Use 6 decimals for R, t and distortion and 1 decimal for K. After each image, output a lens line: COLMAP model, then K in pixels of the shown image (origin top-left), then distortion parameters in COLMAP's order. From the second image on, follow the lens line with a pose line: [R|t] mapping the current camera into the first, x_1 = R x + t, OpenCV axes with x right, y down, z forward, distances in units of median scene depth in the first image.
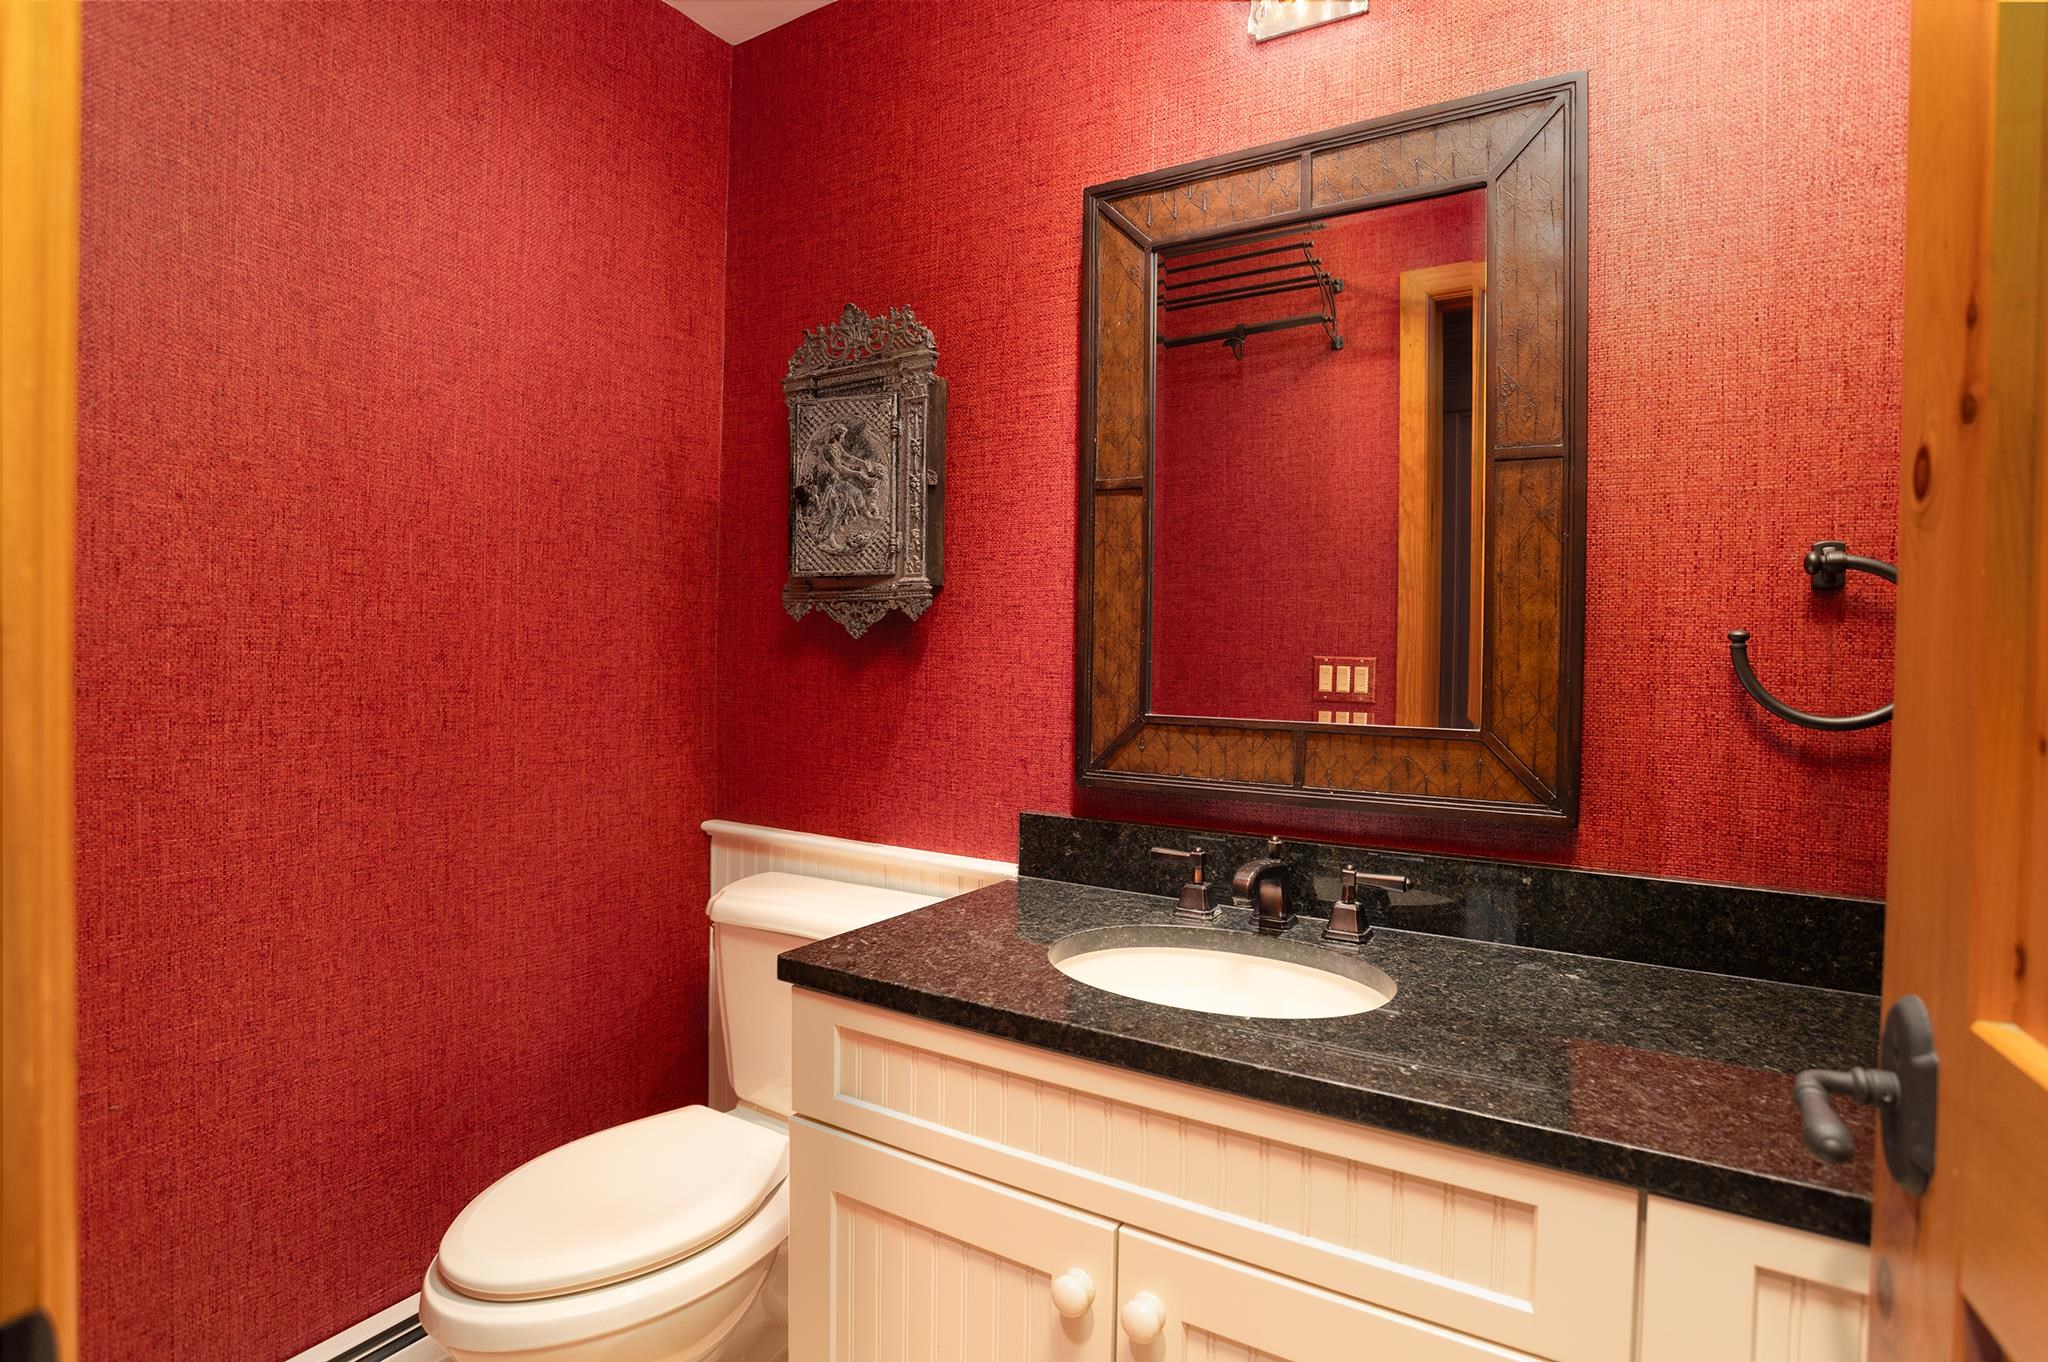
lens RADIAL K [[1035.8, 0, 1018.2], [0, 1035.8, 677.4], [0, 0, 1]] dist [-0.015655, 0.001636]
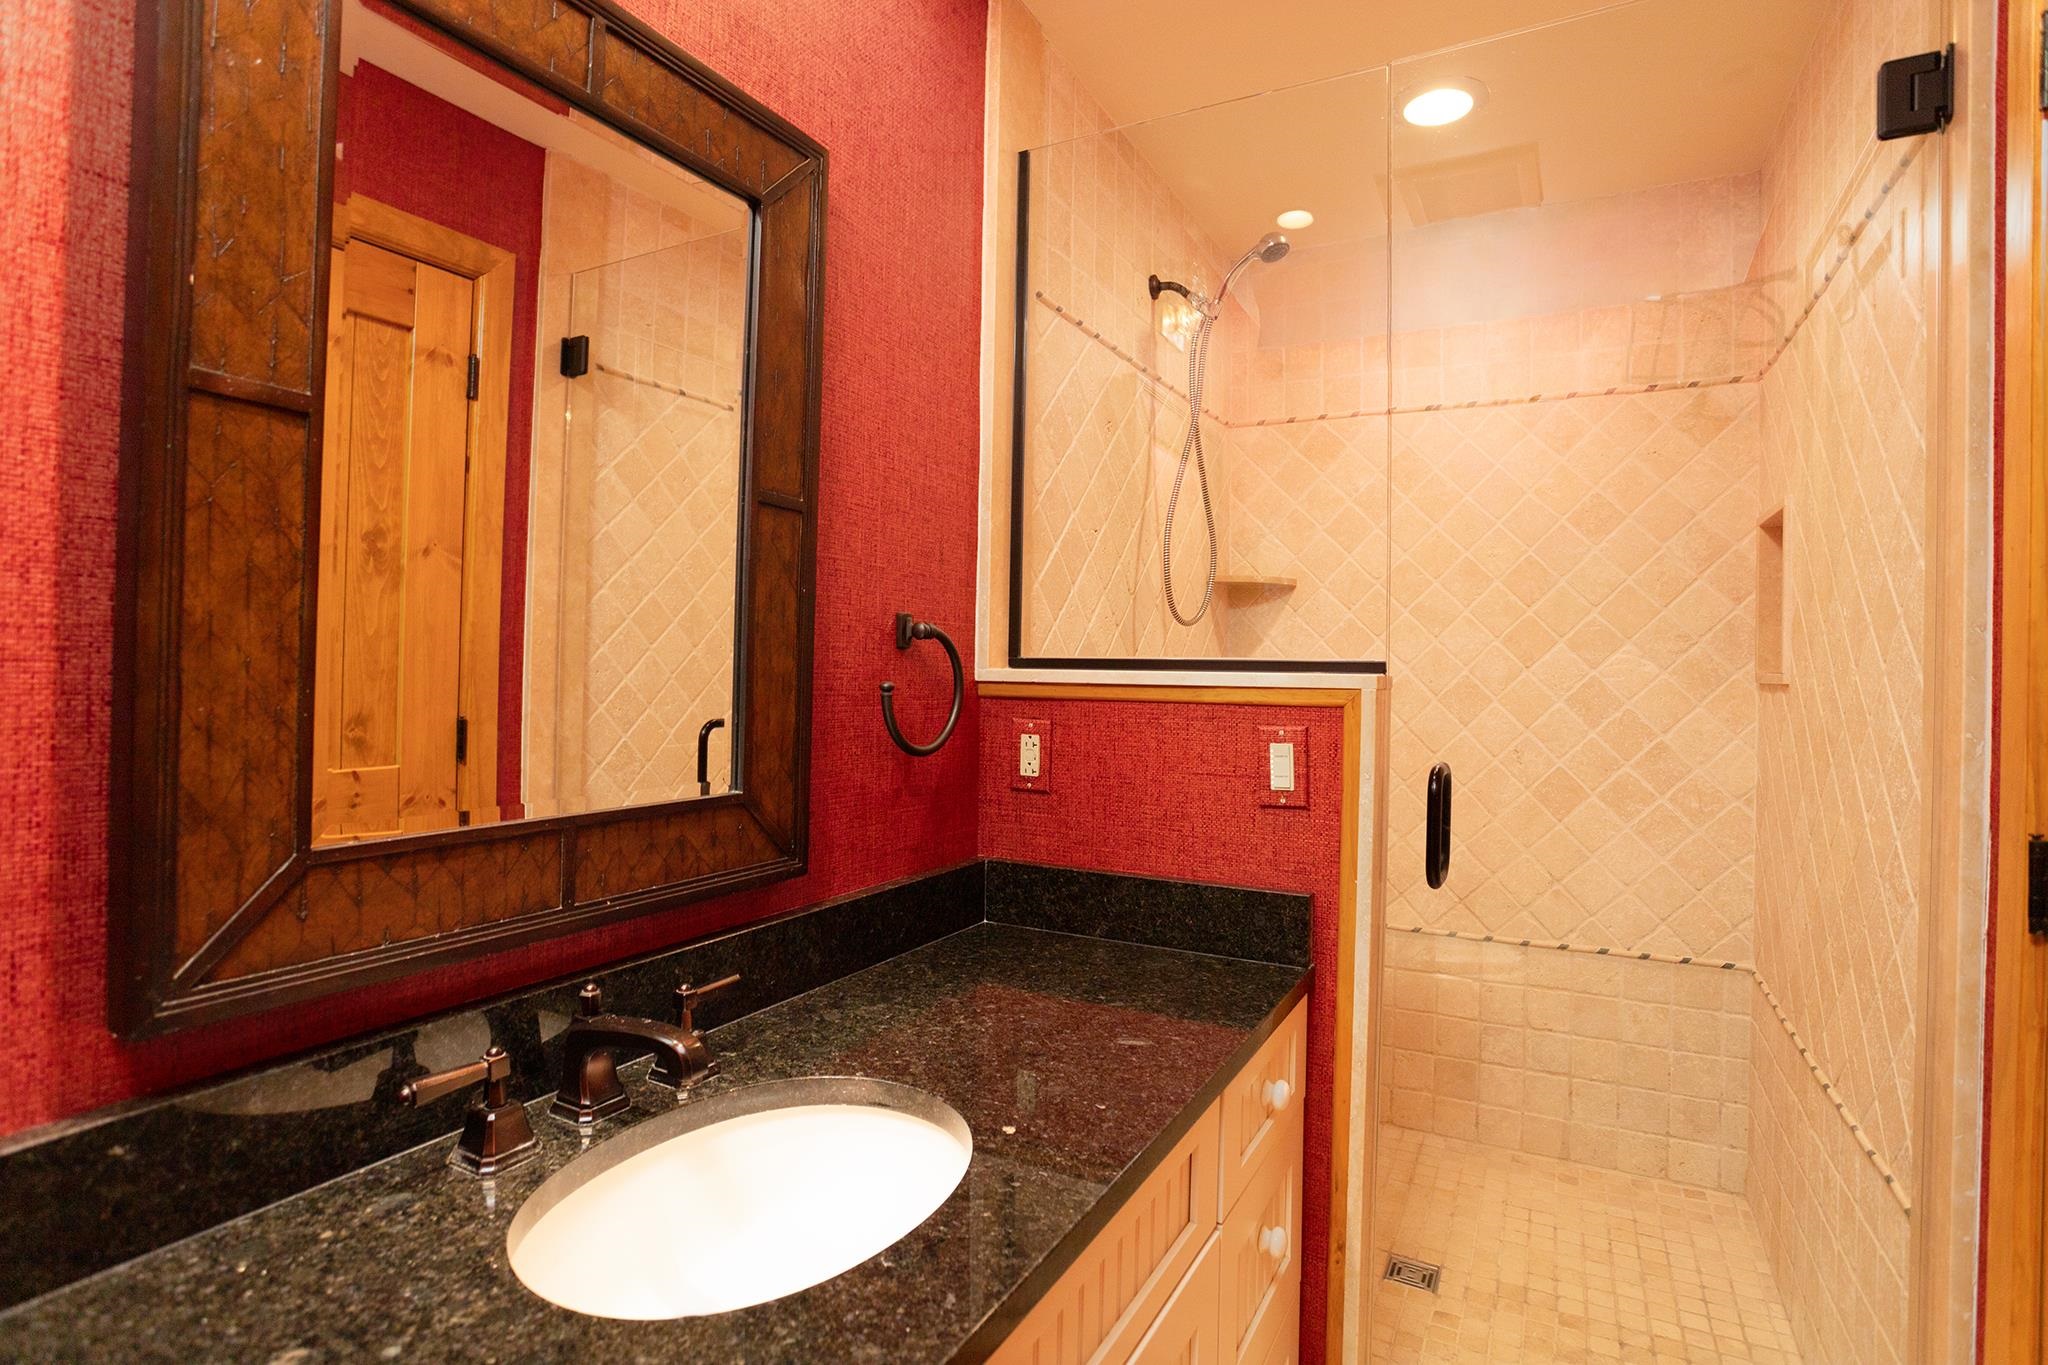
lens RADIAL K [[1035.8, 0, 1018.3], [0, 1035.8, 679.5], [0, 0, 1]] dist [-0.015655, 0.001636]
pose [[-0.032562, -0.027969, 0.999078, -0.434272], [0.008512, 0.999564, 0.028260, -0.066168], [-0.999433, 0.009424, -0.032310, 0.707011]]
